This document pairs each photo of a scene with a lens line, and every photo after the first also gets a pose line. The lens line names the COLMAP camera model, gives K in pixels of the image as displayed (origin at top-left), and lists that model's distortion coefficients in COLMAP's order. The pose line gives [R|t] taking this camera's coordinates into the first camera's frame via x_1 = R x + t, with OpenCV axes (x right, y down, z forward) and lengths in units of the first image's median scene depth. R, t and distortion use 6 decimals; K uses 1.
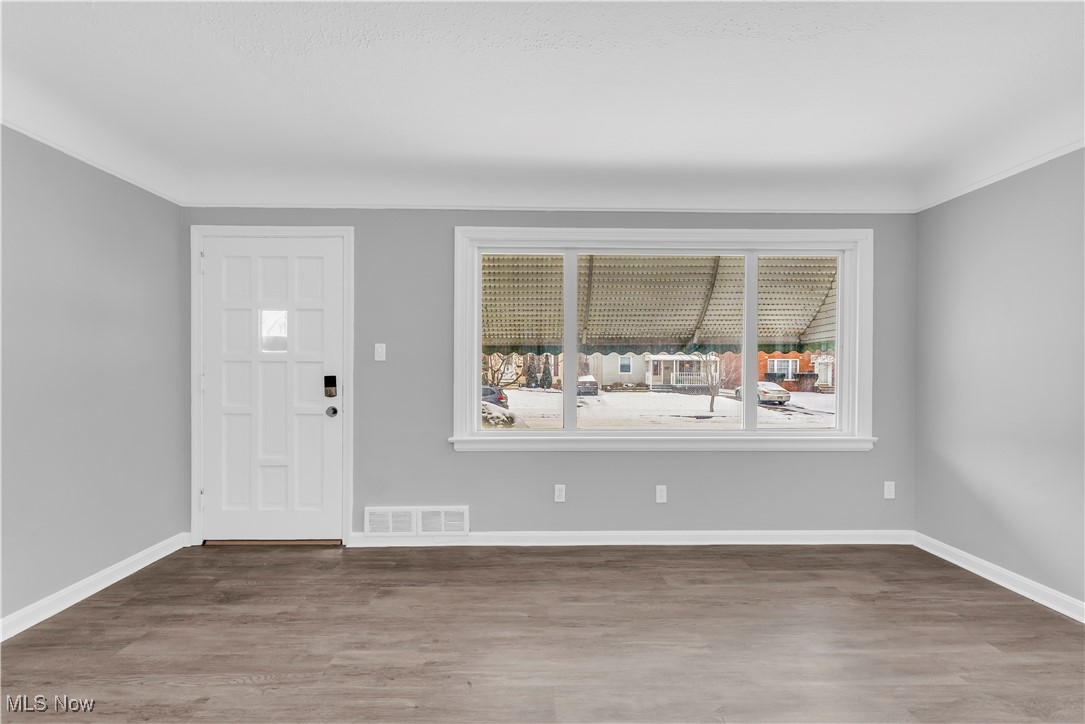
lens RADIAL K [[440.5, 0, 533.1], [0, 440.5, 367.0], [0, 0, 1]] dist [-0.001668, -0.001052]
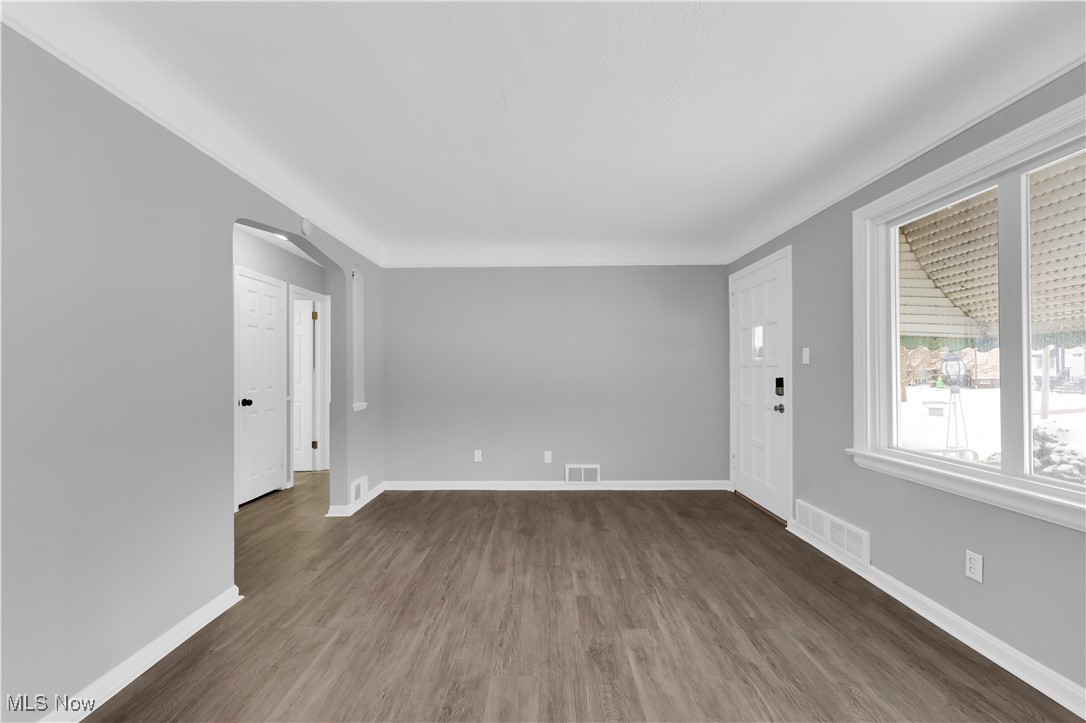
lens RADIAL K [[441.0, 0, 540.9], [0, 441.0, 366.9], [0, 0, 1]] dist [-0.001668, -0.001052]
pose [[-0.018384, -0.012250, -0.999756, 0.844517], [0.000854, 0.999924, -0.012268, 0.006096], [0.999831, -0.001079, -0.018373, 0.452791]]
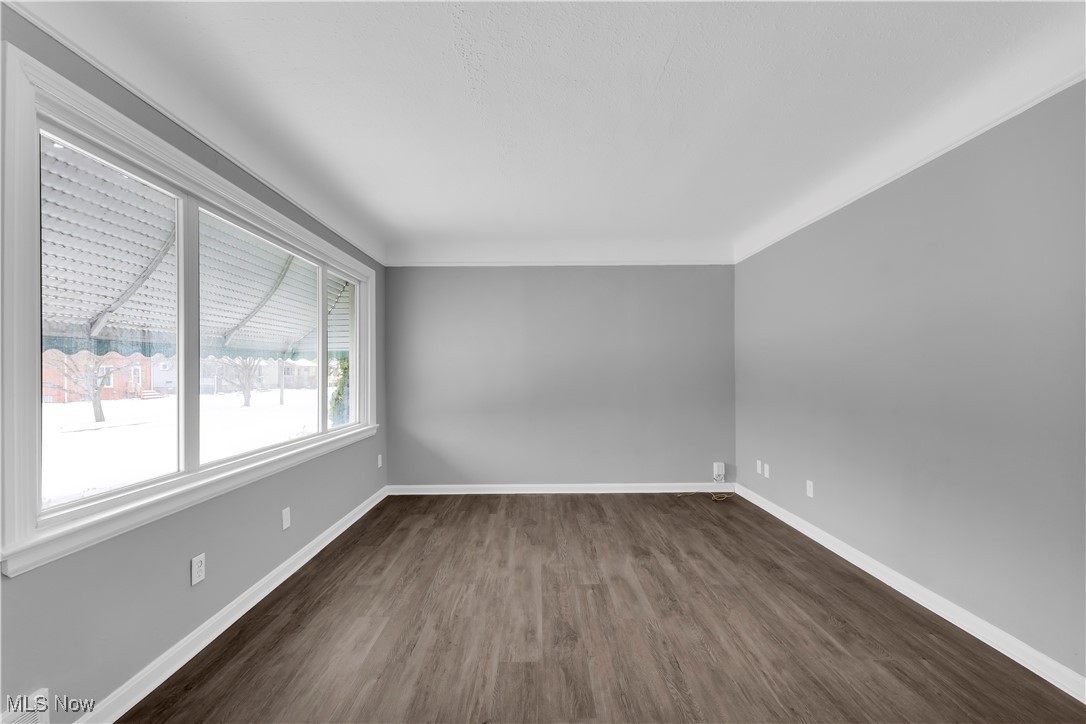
lens RADIAL K [[441.0, 0, 538.5], [0, 441.0, 367.9], [0, 0, 1]] dist [-0.001668, -0.001052]
pose [[0.008512, 0.005943, 0.999946, -0.693975], [0.008269, 0.999948, -0.006014, -0.002204], [-0.999930, 0.008319, 0.008462, 0.578734]]
